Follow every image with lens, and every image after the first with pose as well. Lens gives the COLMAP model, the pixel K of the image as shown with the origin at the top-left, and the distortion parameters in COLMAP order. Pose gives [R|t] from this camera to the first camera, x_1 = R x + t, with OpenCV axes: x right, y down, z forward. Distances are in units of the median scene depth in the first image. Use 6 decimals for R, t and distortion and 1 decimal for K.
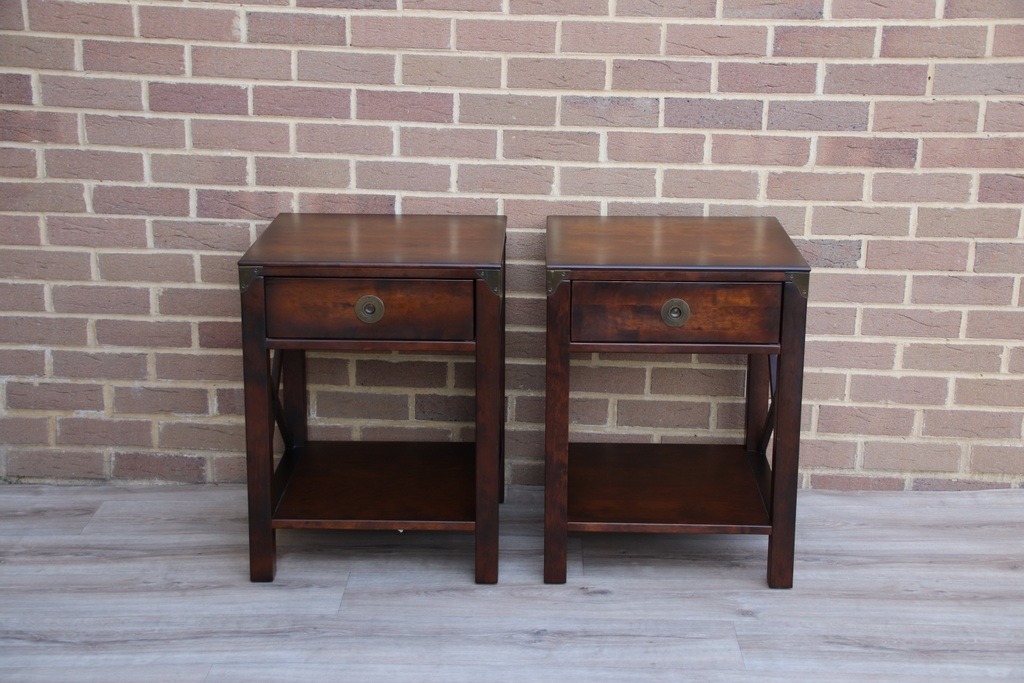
lens RADIAL K [[1673.8, 0, 516.6], [0, 1673.8, 352.0], [0, 0, 1]] dist [0.169654, 0.867638]
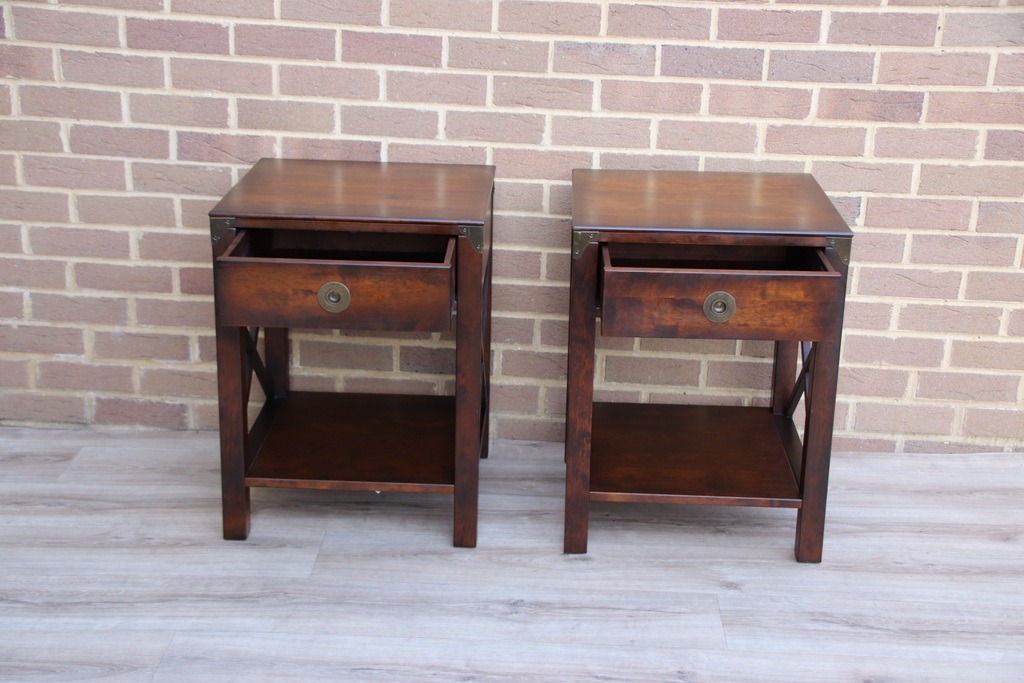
lens RADIAL K [[1546.2, 0, 510.0], [0, 1546.2, 357.8], [0, 0, 1]] dist [0.123549, 0.716987]
pose [[0.999742, 0.020314, -0.010150, 0.013782], [-0.019697, 0.998144, 0.057619, -0.021974], [0.011302, -0.057404, 0.998287, 0.099129]]
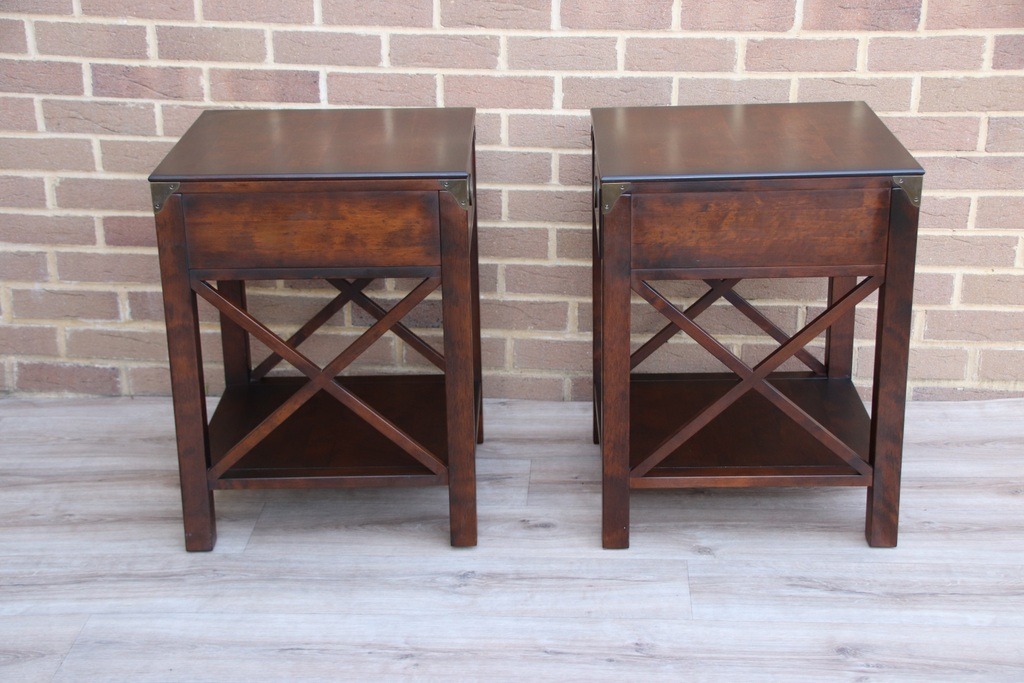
lens RADIAL K [[1750.8, 0, 514.1], [0, 1750.8, 363.3], [0, 0, 1]] dist [0.208610, 0.945952]
pose [[0.999304, -0.004701, -0.036995, 0.062775], [0.007948, 0.996078, 0.088123, -0.022189], [0.036436, -0.088356, 0.995422, 0.075010]]
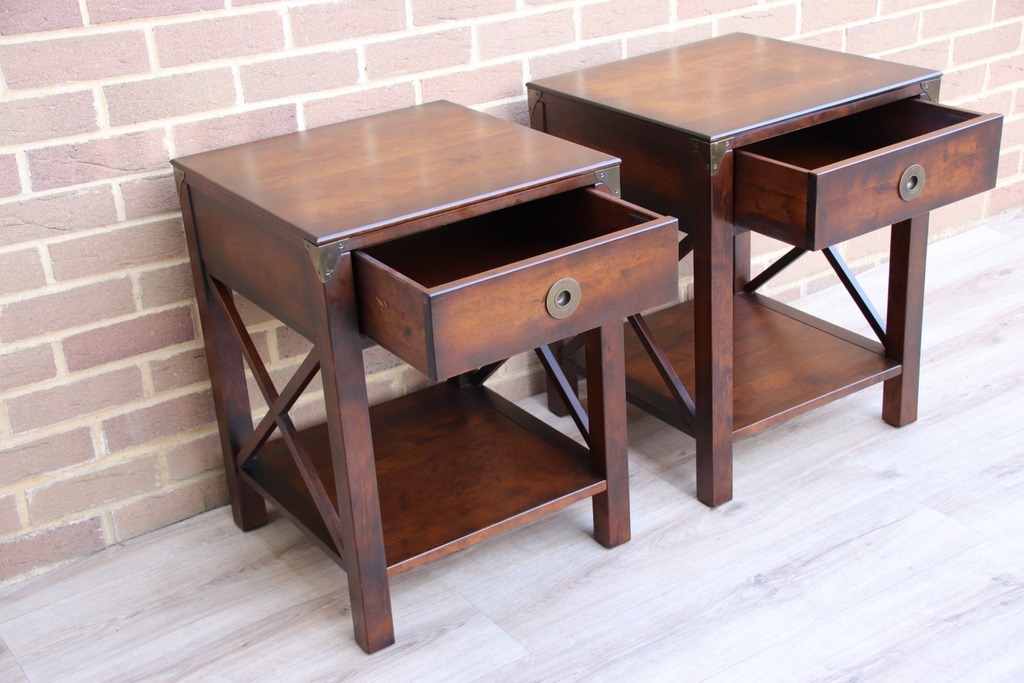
lens RADIAL K [[1460.5, 0, 532.8], [0, 1460.5, 354.5], [0, 0, 1]] dist [0.097517, 0.570612]
pose [[0.810652, -0.290873, 0.508170, -0.354537], [0.218926, 0.955506, 0.197687, -0.092972], [-0.543061, -0.049004, 0.838262, 0.389014]]
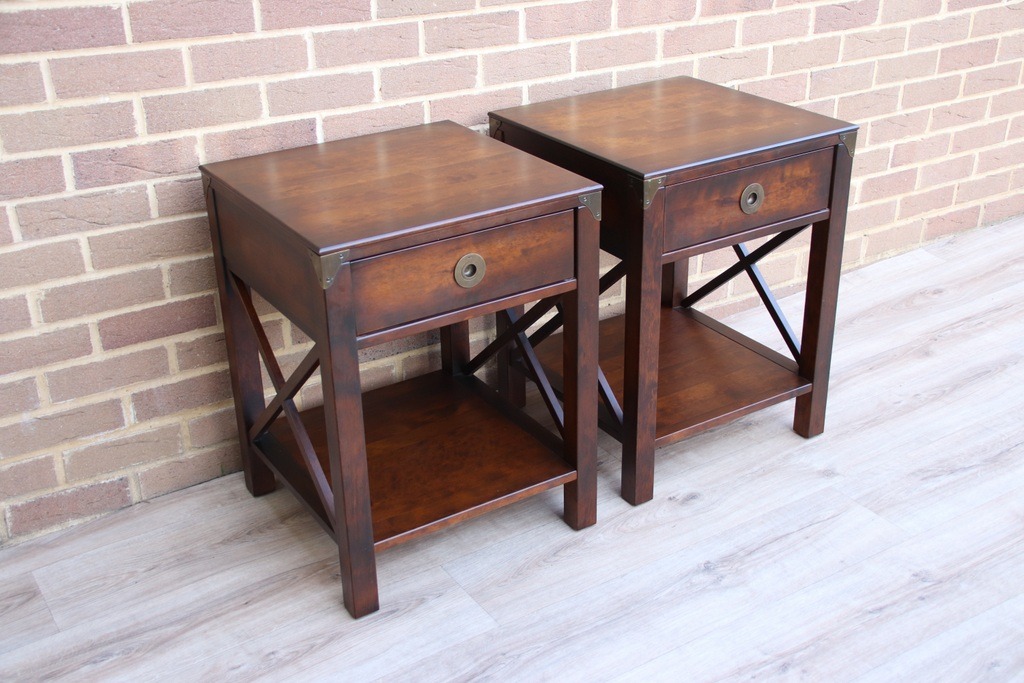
lens RADIAL K [[1224.9, 0, 533.2], [0, 1224.9, 351.2], [0, 0, 1]] dist [-0.003284, 0.351206]
pose [[0.824991, -0.264824, 0.499257, -0.320036], [0.172279, 0.959213, 0.224122, -0.100464], [-0.538247, -0.098887, 0.836966, 0.421984]]
